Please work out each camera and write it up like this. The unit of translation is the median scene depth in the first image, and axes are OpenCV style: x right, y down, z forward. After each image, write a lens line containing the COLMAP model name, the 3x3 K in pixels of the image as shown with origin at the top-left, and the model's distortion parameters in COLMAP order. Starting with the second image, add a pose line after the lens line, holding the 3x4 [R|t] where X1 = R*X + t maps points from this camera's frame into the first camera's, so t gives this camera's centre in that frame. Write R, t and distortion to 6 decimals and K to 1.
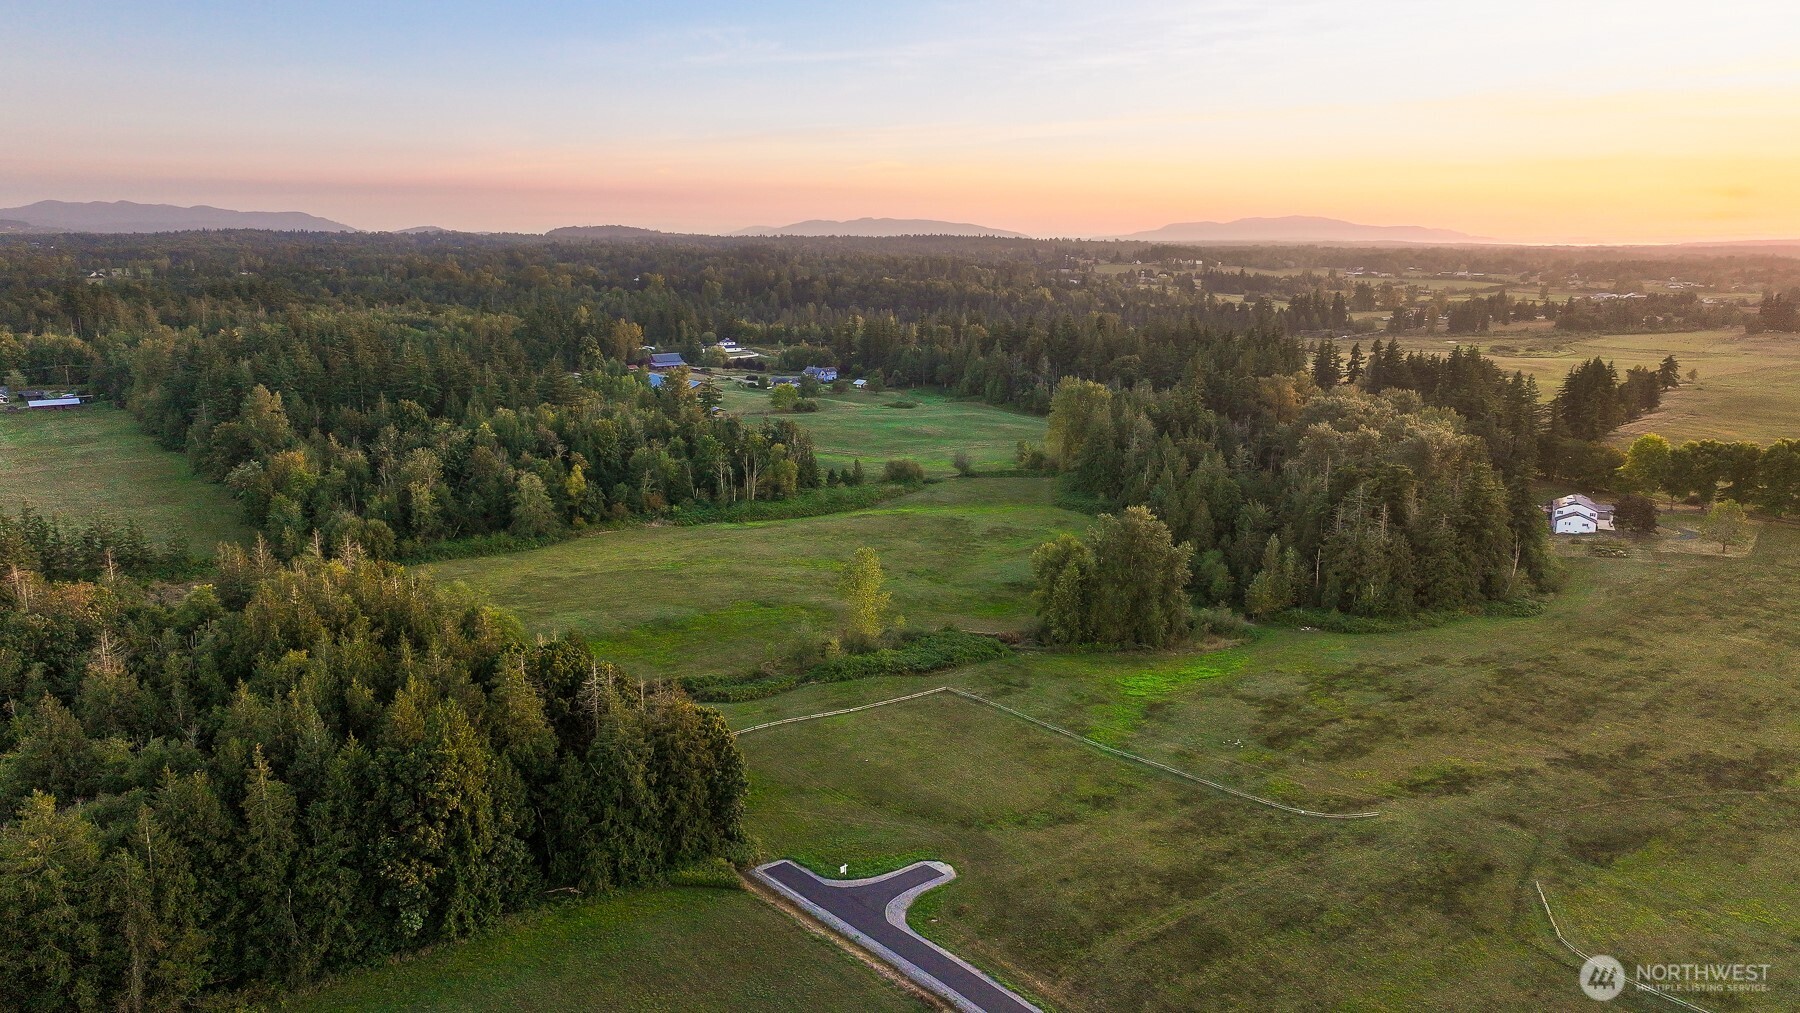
lens RADIAL K [[1259.1, 0, 908.0], [0, 1259.1, 503.9], [0, 0, 1]] dist [0.008486, -0.000431]
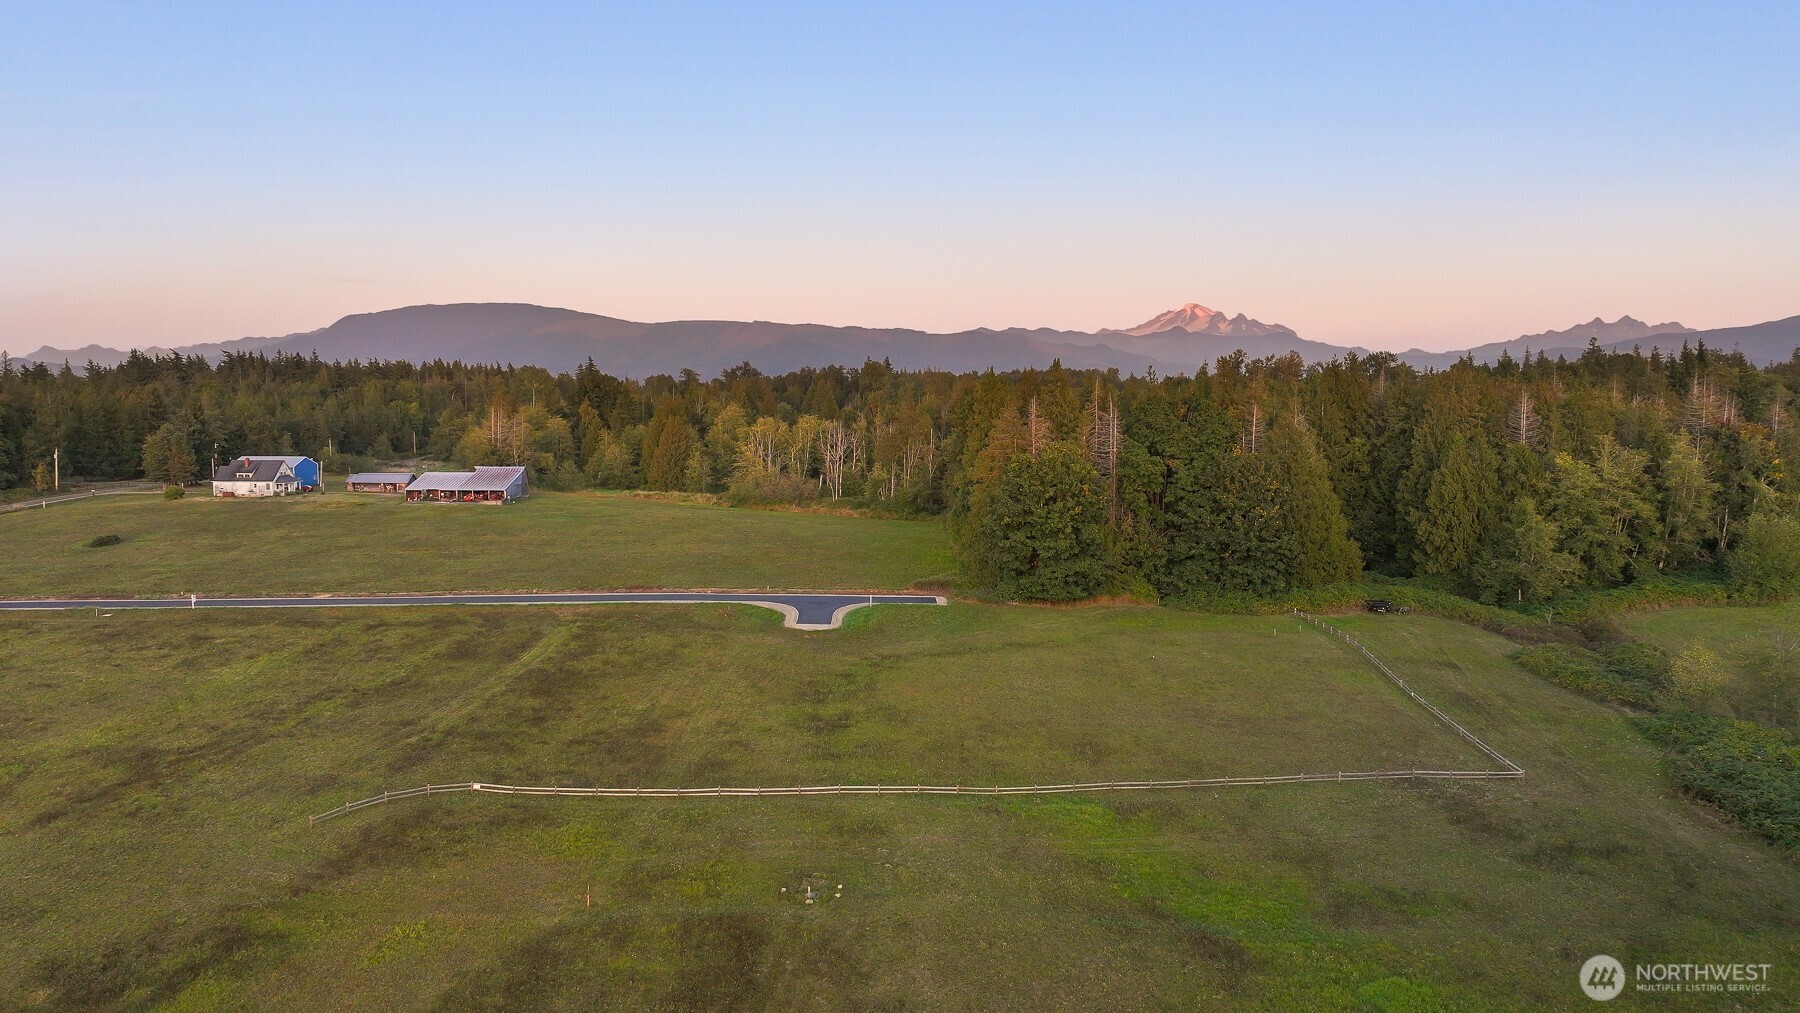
lens RADIAL K [[1259.1, 0, 907.7], [0, 1259.1, 509.4], [0, 0, 1]] dist [0.008486, -0.000431]
pose [[-0.619146, 0.071159, -0.782045, 0.471708], [-0.166299, 0.961417, 0.219139, 0.017208], [0.767465, 0.265733, -0.583424, 1.131019]]
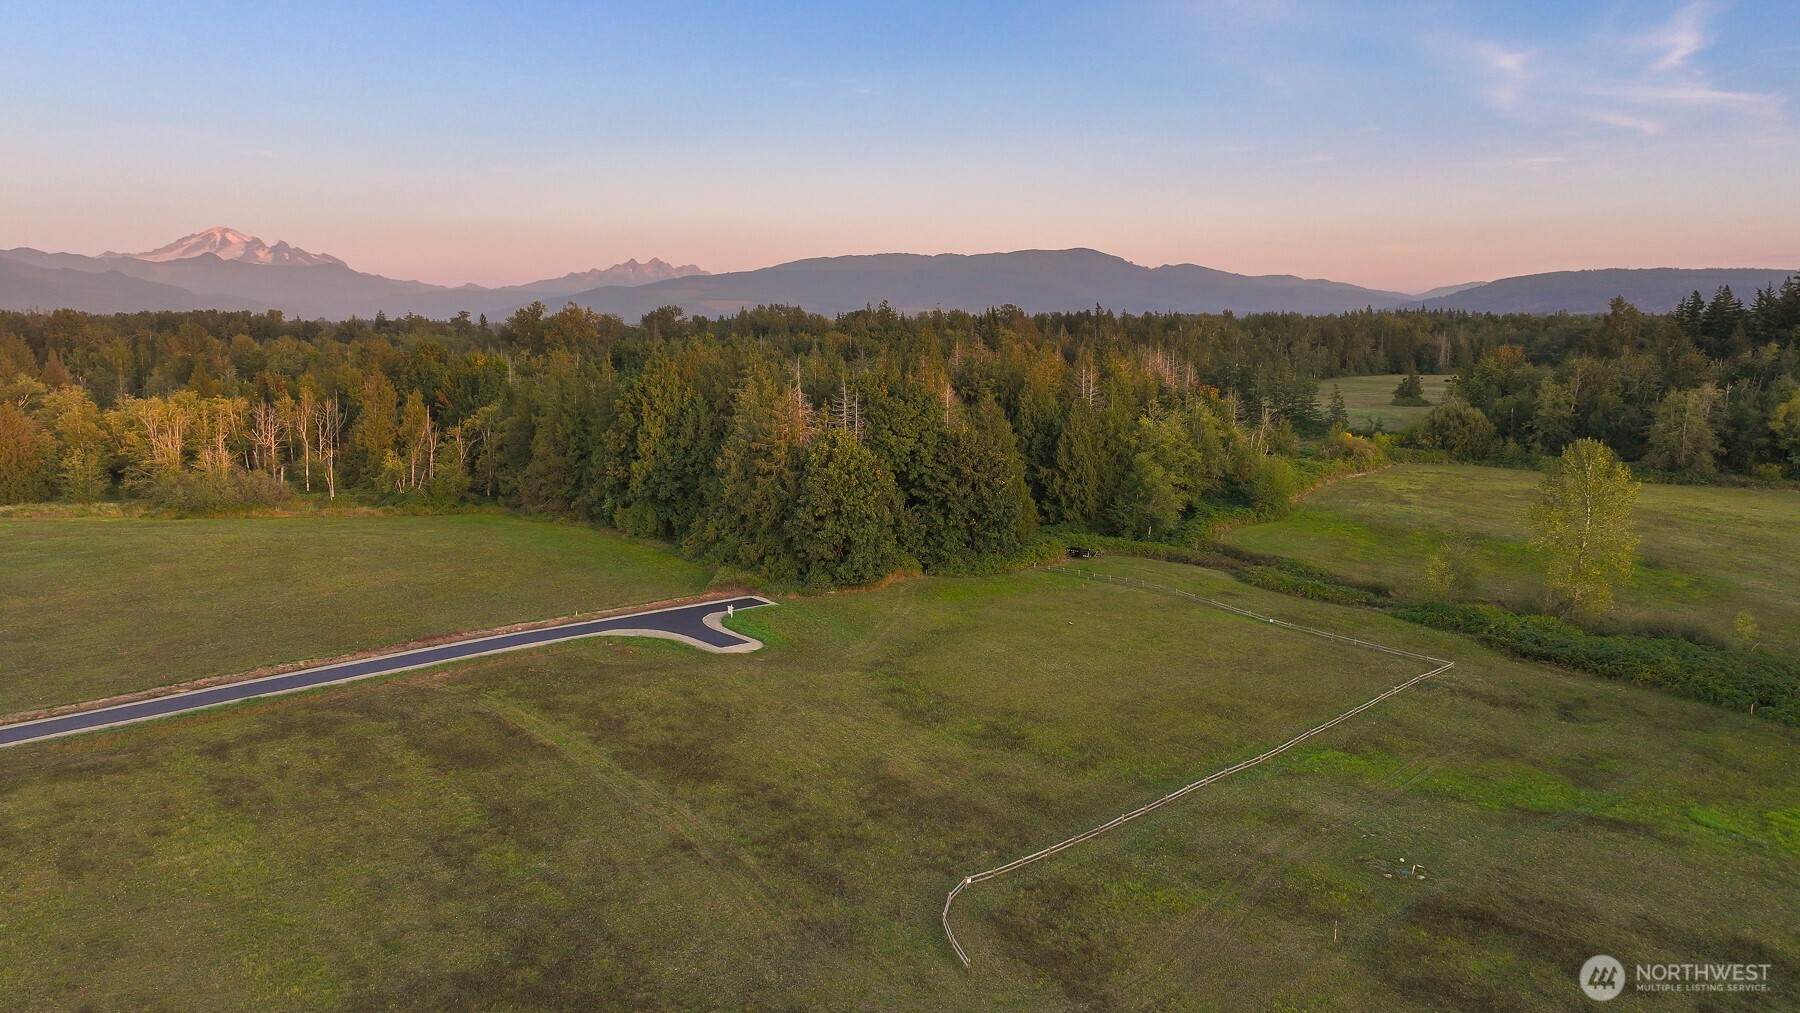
lens RADIAL K [[1259.1, 0, 905.0], [0, 1259.1, 508.5], [0, 0, 1]] dist [0.008486, -0.000431]
pose [[0.042185, 0.142202, -0.988938, 0.584382], [-0.208006, 0.969381, 0.130517, 0.063695], [0.977217, 0.200199, 0.070473, 0.769128]]
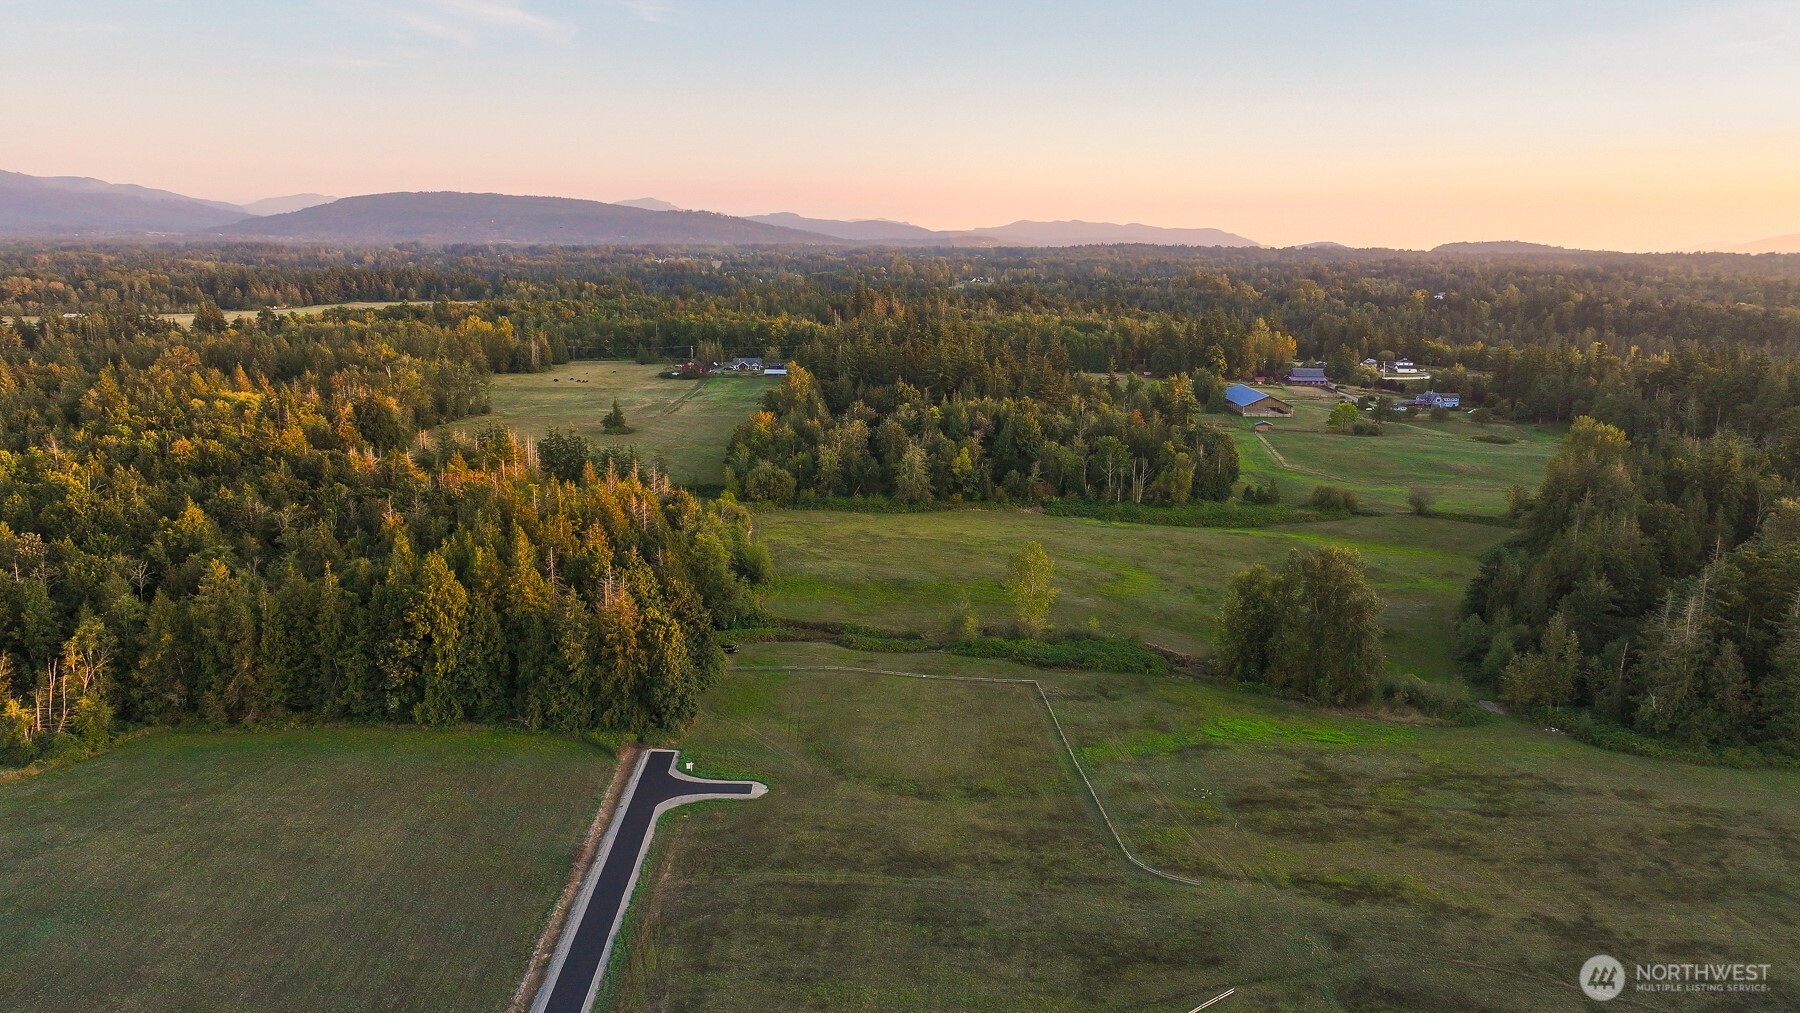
lens RADIAL K [[1259.1, 0, 905.1], [0, 1259.1, 507.7], [0, 0, 1]] dist [0.008486, -0.000431]
pose [[0.779172, 0.132886, -0.612562, 0.598726], [-0.138322, 0.989629, 0.038742, -0.021115], [0.611358, 0.054544, 0.789472, 0.121589]]
